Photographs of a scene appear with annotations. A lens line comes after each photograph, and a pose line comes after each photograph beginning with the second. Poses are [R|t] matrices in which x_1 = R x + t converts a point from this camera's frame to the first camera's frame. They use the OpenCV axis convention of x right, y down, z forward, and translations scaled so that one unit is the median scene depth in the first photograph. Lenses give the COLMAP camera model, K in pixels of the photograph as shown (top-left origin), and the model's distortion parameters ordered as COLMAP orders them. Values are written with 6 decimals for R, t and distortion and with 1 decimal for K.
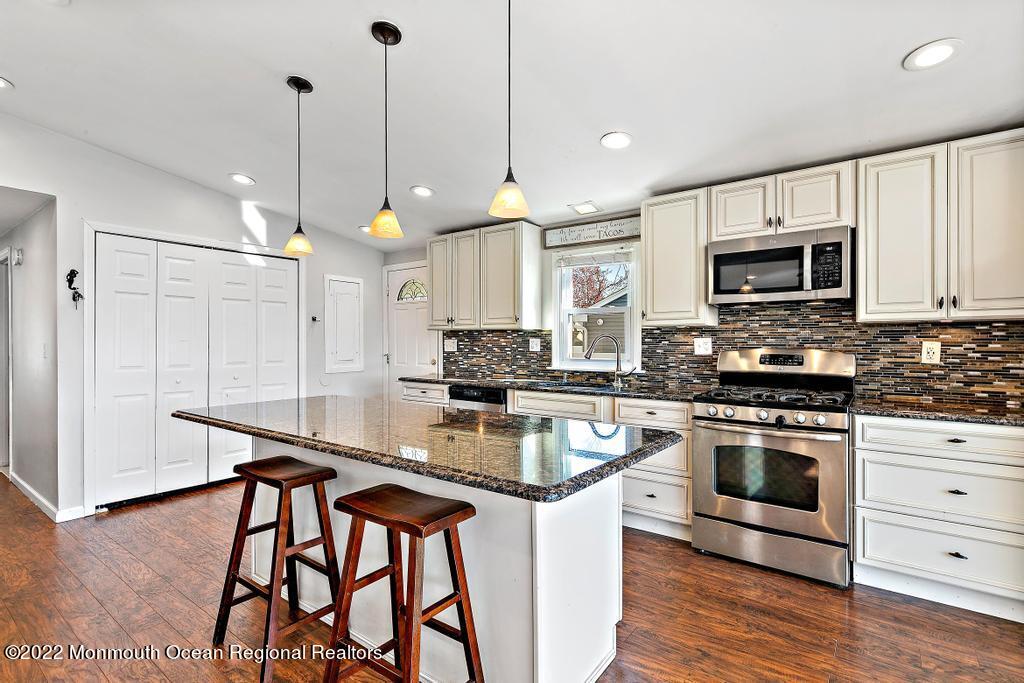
lens RADIAL K [[489.9, 0, 512.9], [0, 489.9, 341.6], [0, 0, 1]] dist [0.009733, -0.000485]
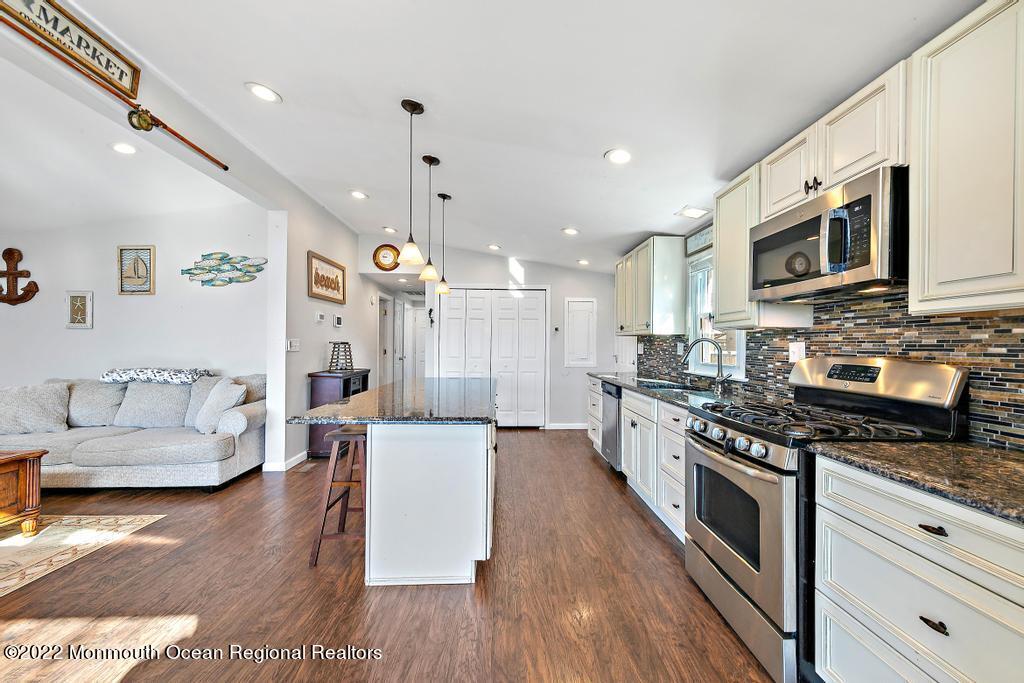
lens RADIAL K [[397.1, 0, 511.8], [0, 397.1, 345.0], [0, 0, 1]] dist [0.008054, -0.000564]
pose [[0.623934, 0.007230, -0.781444, 0.615931], [-0.010036, 0.999949, 0.001238, 0.000906], [0.781413, 0.007070, 0.623974, 0.231819]]
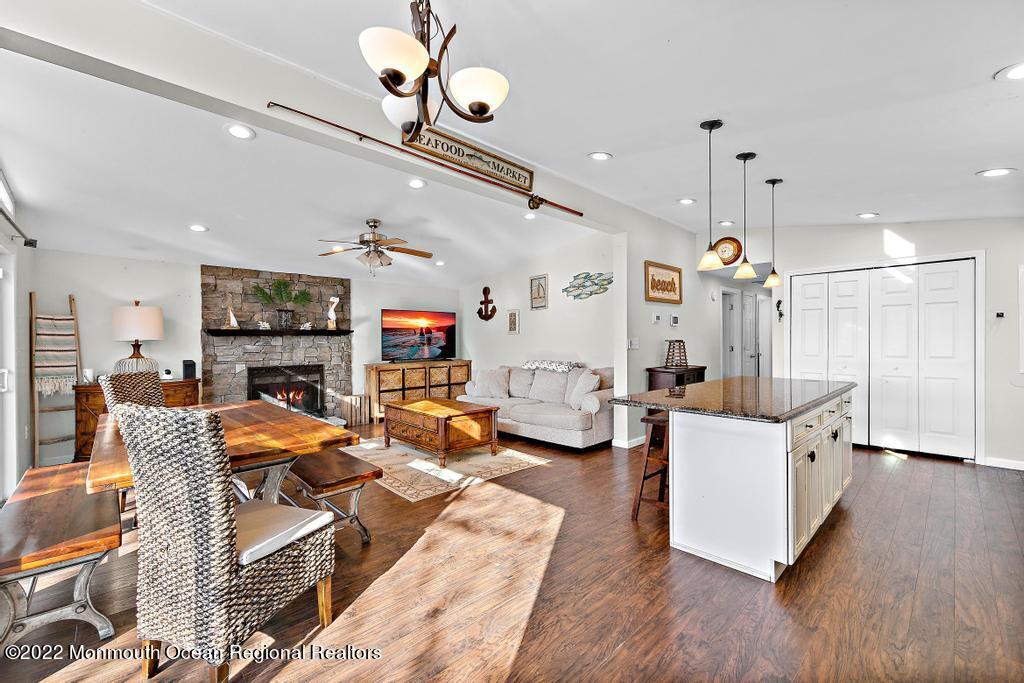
lens RADIAL K [[419.1, 0, 512.0], [0, 419.1, 341.5], [0, 0, 1]] dist [0.004940, -0.000194]
pose [[-0.162798, 0.006325, -0.986639, 0.797924], [0.007176, 0.999961, 0.005226, -0.008627], [0.986633, -0.006229, -0.162837, 0.280282]]
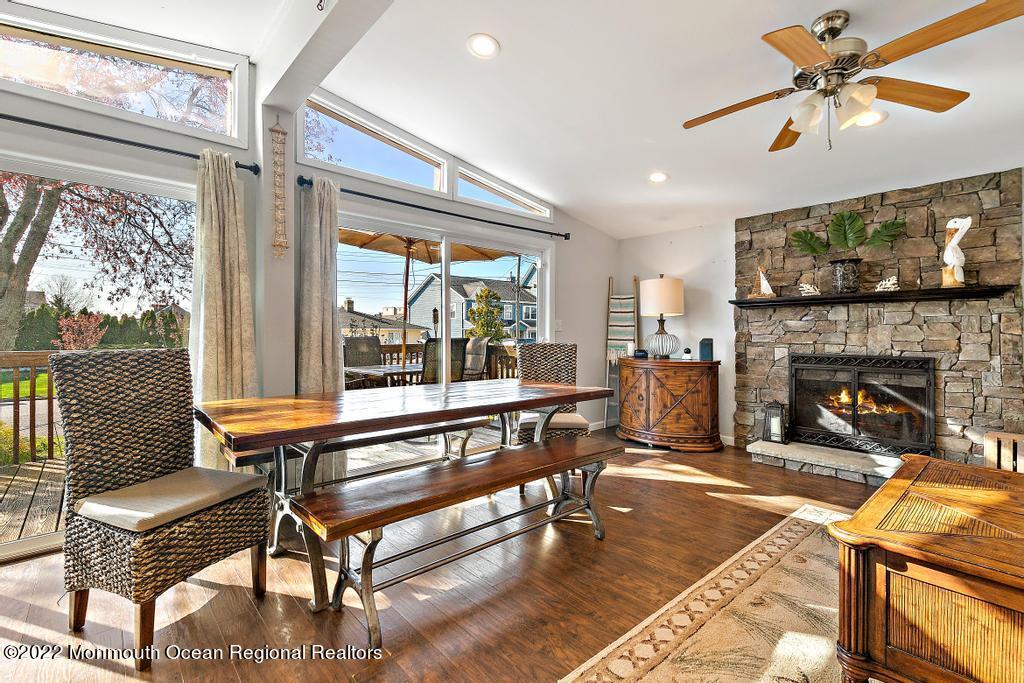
lens RADIAL K [[452.5, 0, 511.6], [0, 452.5, 331.6], [0, 0, 1]] dist [0.004732, -0.000034]
pose [[-0.982355, 0.002565, 0.187010, -0.128264], [0.002226, 0.999995, -0.002023, 0.035972], [-0.187015, -0.001572, -0.982356, 0.319273]]
